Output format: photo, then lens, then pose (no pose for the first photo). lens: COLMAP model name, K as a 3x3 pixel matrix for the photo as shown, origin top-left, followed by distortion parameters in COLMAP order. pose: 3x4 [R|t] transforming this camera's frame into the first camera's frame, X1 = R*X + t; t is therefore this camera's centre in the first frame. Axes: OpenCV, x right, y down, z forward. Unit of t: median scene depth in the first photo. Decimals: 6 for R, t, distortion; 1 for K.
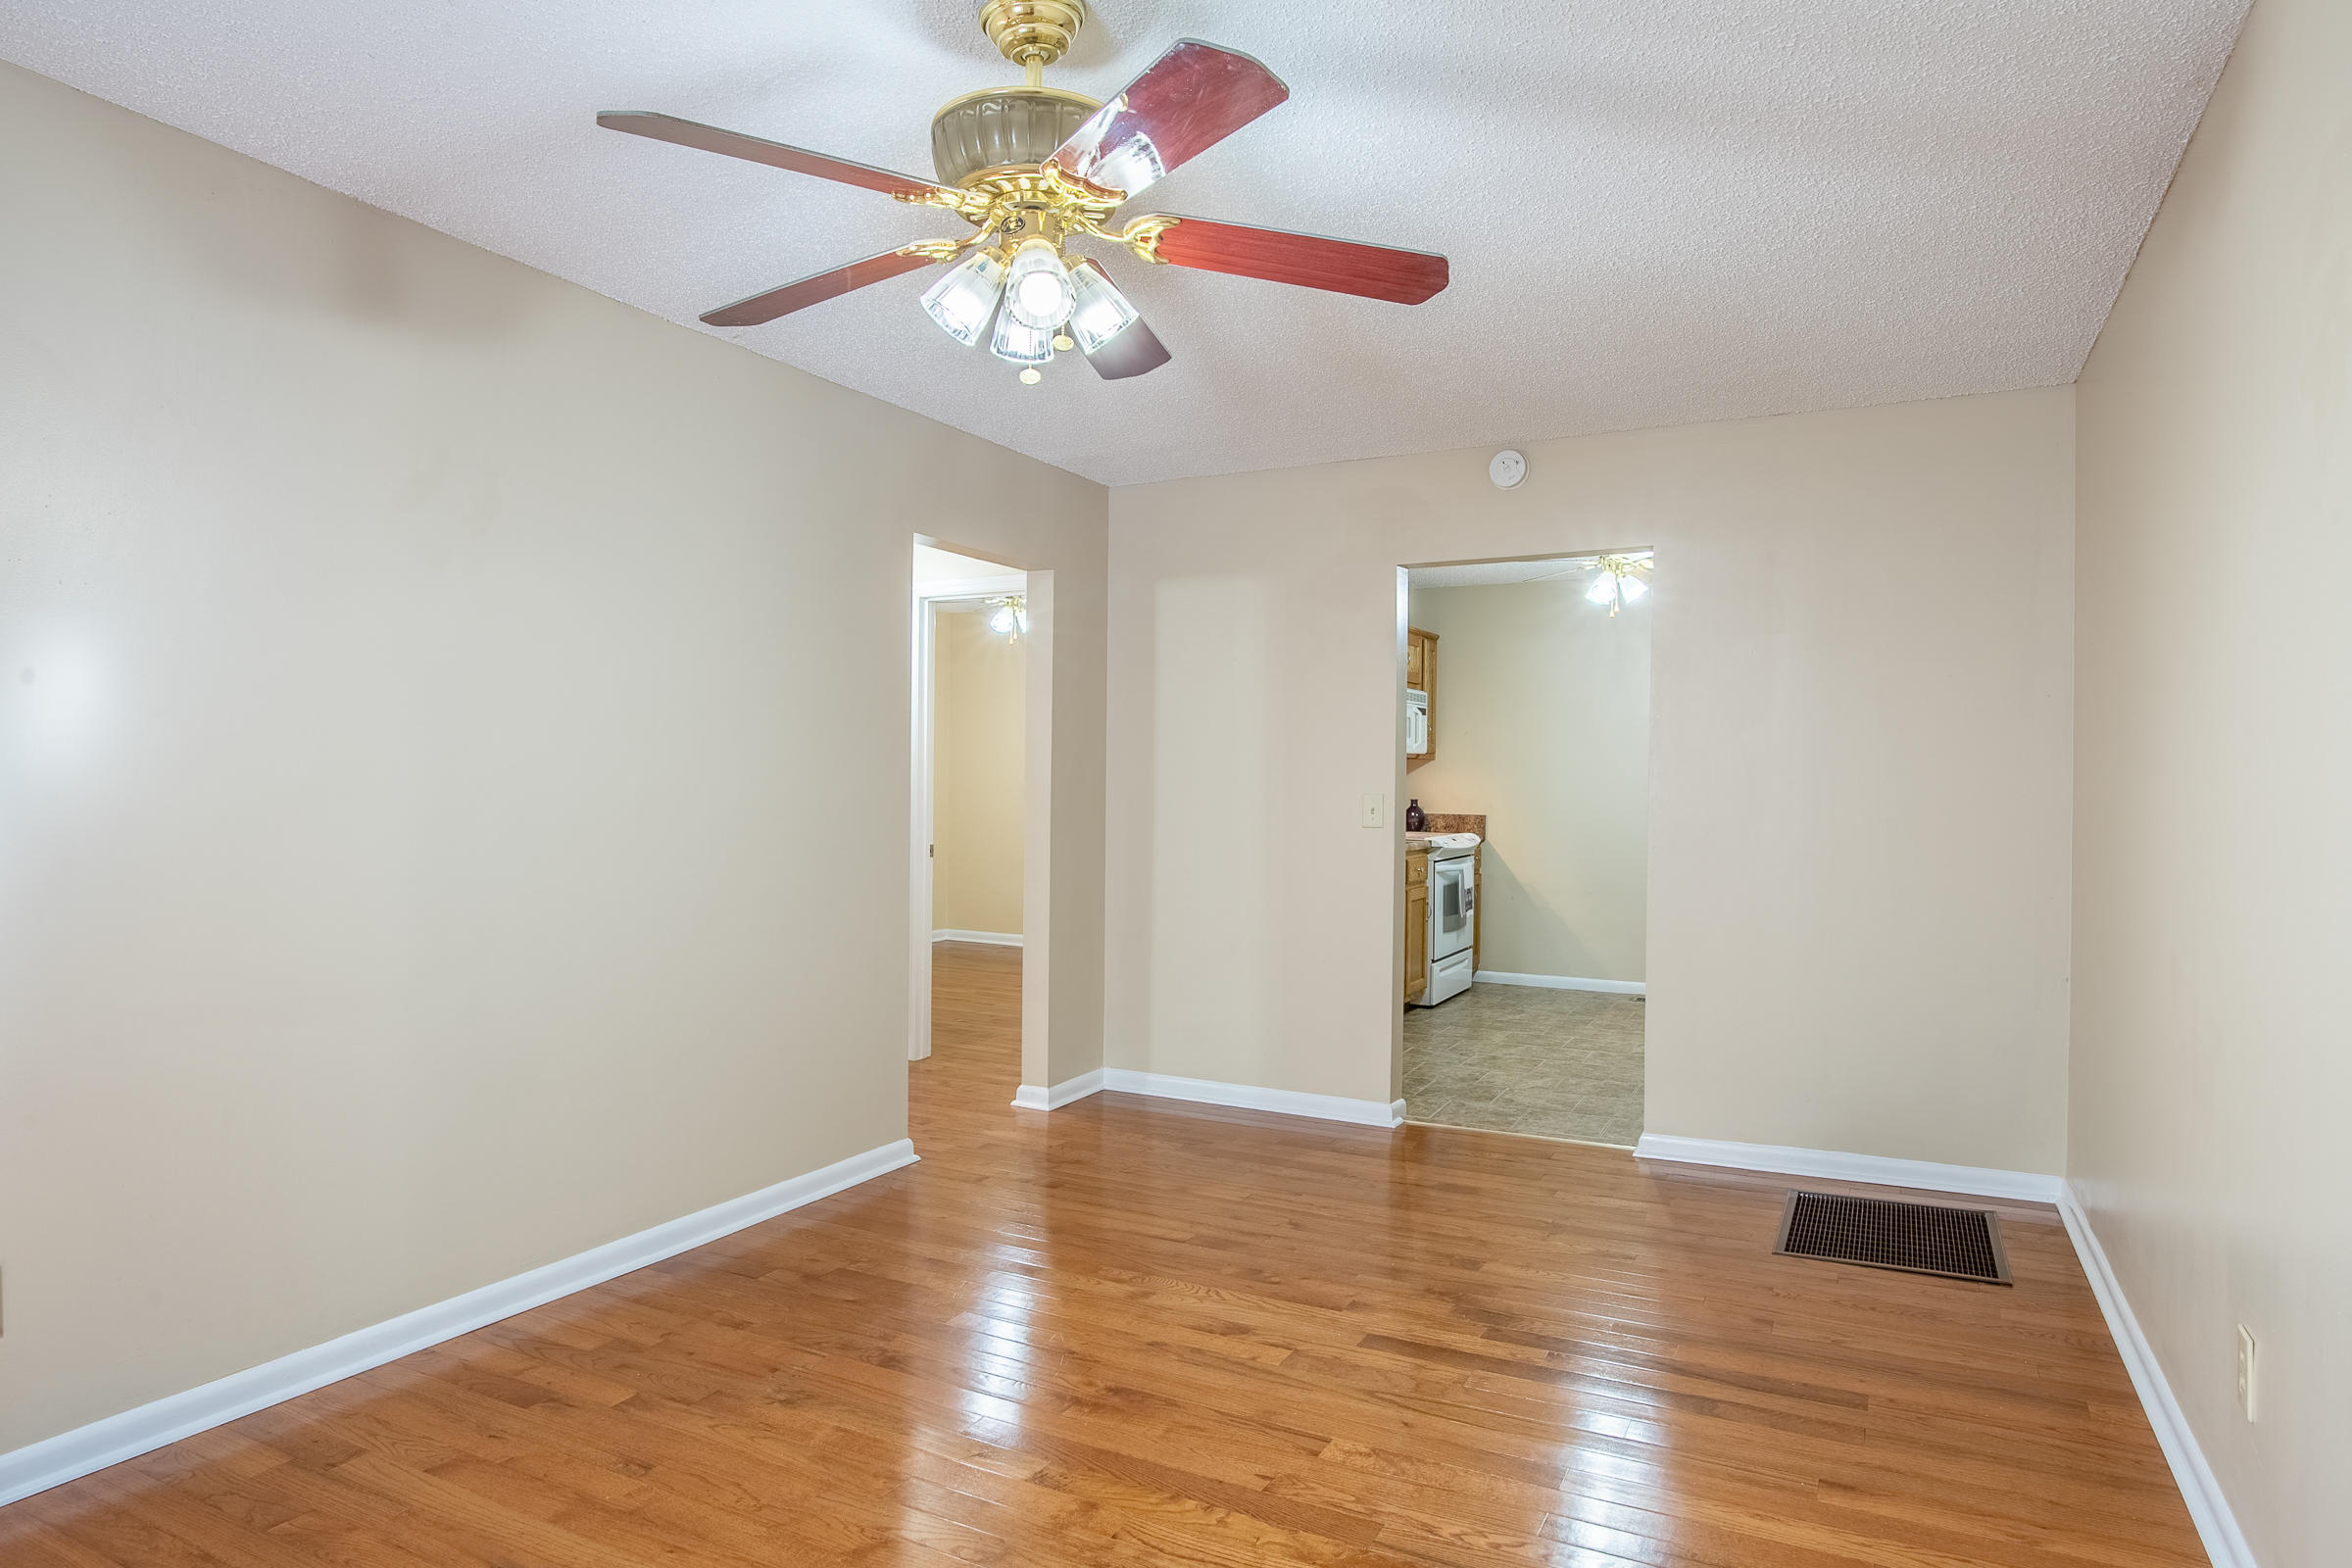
lens RADIAL K [[1388.6, 0, 1173.5], [0, 1388.6, 791.4], [0, 0, 1]] dist [-0.043354, 0.018186]
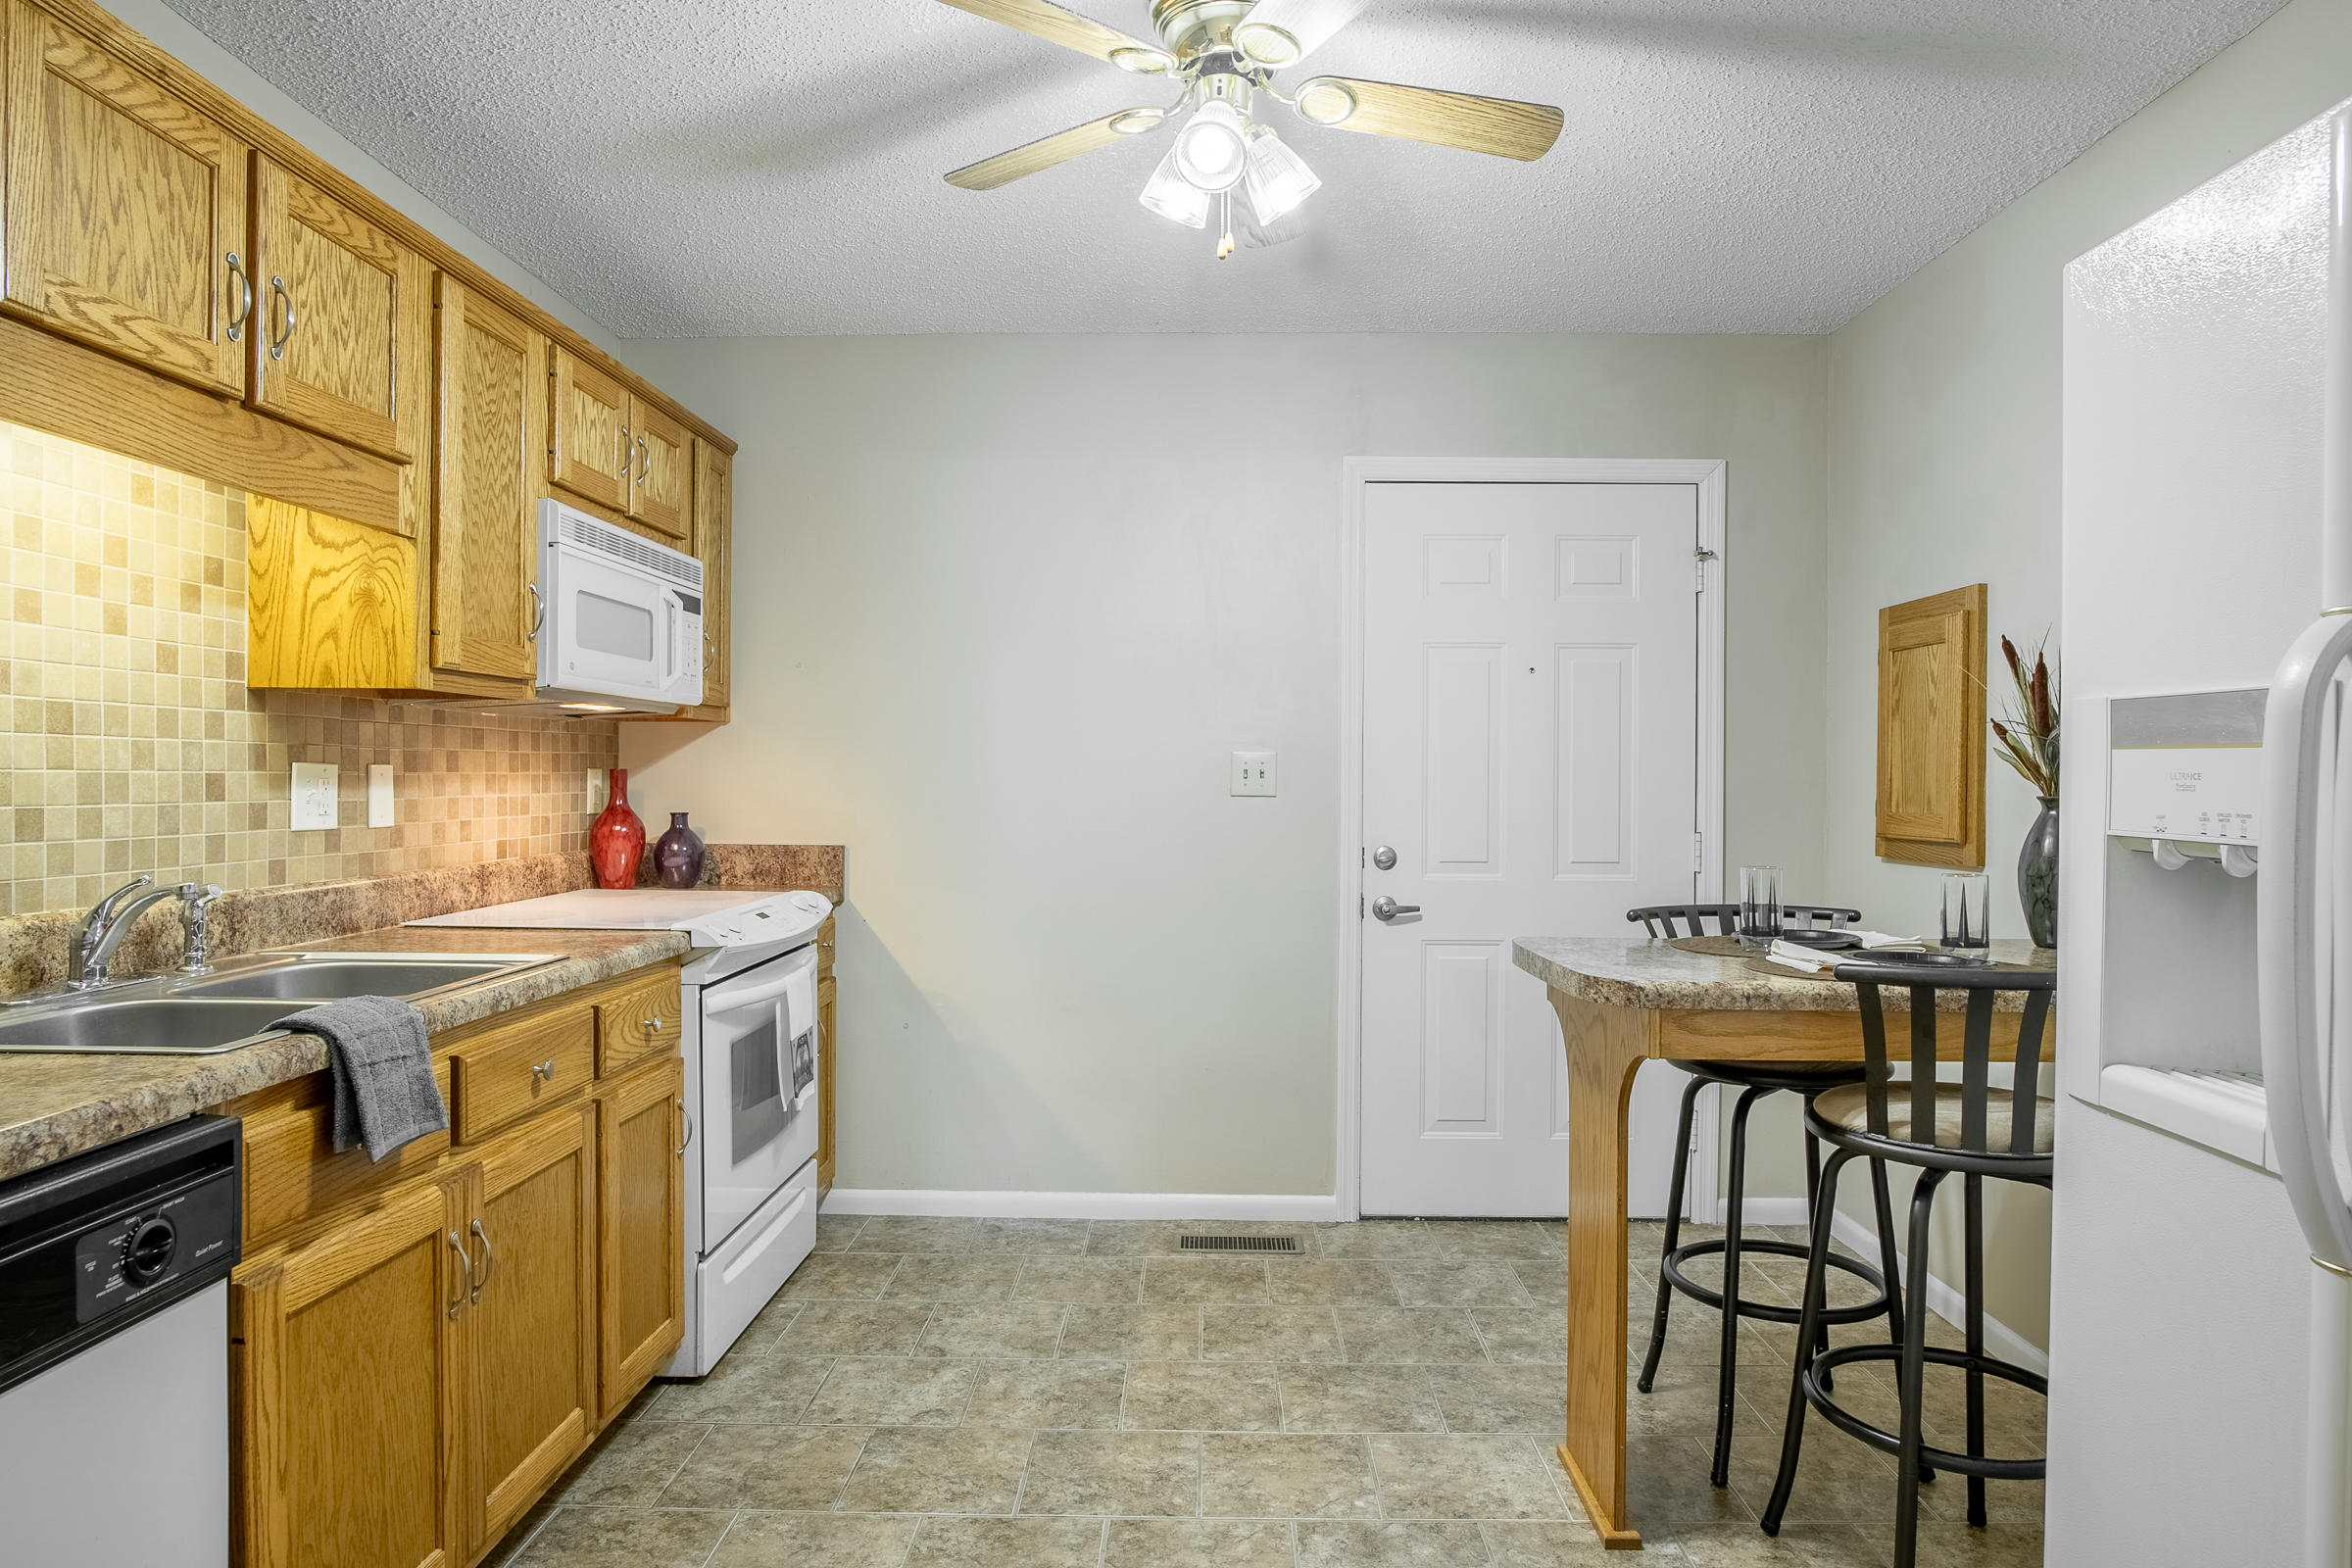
lens RADIAL K [[1346.3, 0, 1180.7], [0, 1346.3, 788.9], [0, 0, 1]] dist [-0.042476, 0.015270]
pose [[0.895600, -0.003416, 0.444847, 0.135389], [0.007854, 0.999936, -0.008134, 0.003063], [-0.444791, 0.010778, 0.895570, 0.588130]]
